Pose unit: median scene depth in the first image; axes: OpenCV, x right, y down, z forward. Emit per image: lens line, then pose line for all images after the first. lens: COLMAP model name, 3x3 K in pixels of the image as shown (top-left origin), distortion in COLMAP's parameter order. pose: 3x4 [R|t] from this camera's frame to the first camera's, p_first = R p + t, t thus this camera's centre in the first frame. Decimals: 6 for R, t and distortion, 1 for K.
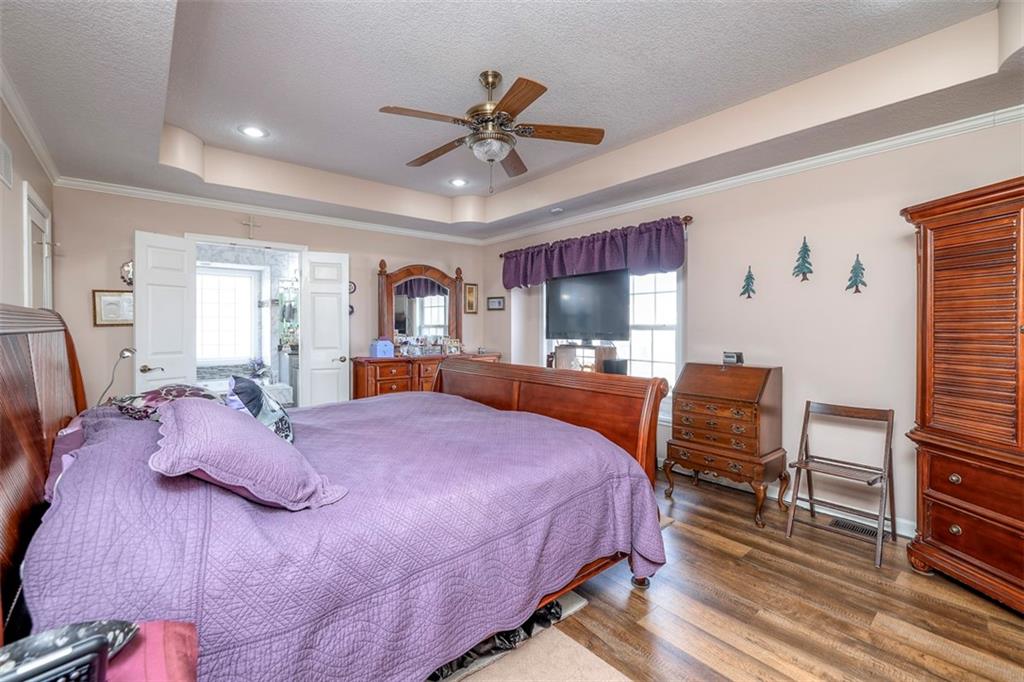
lens RADIAL K [[430.2, 0, 510.8], [0, 430.2, 337.5], [0, 0, 1]] dist [0.001033, 0.000216]
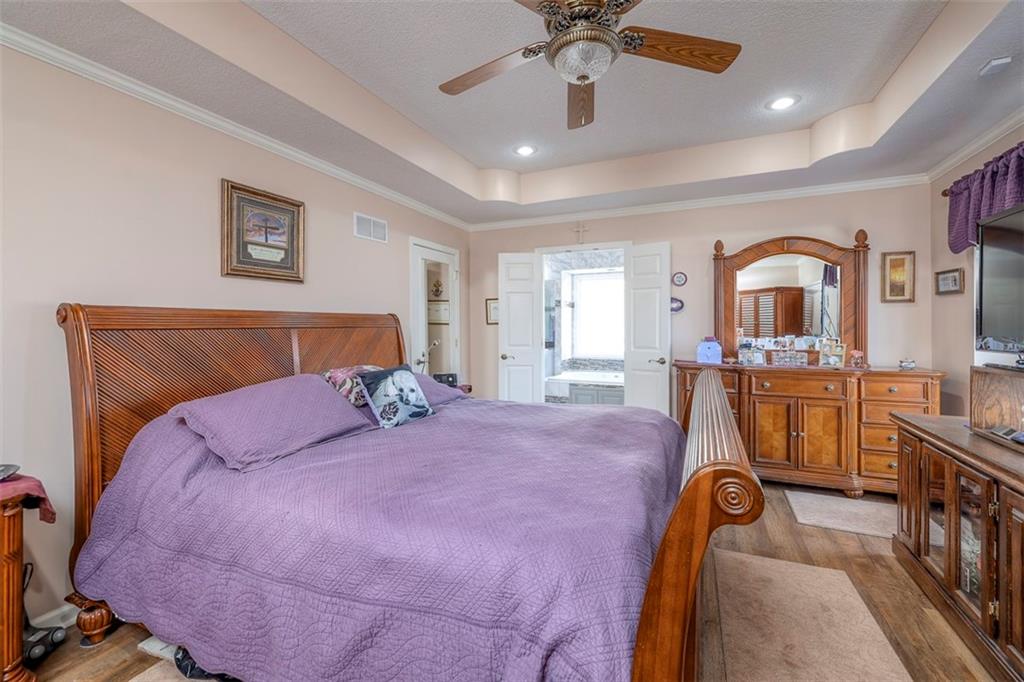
lens RADIAL K [[439.9, 0, 509.9], [0, 439.9, 332.5], [0, 0, 1]] dist [0.001340, 0.000000]
pose [[0.436627, 0.015314, -0.899512, 0.294119], [-0.021675, 0.999744, 0.006500, -0.007933], [0.899382, 0.016659, 0.436847, 0.331237]]
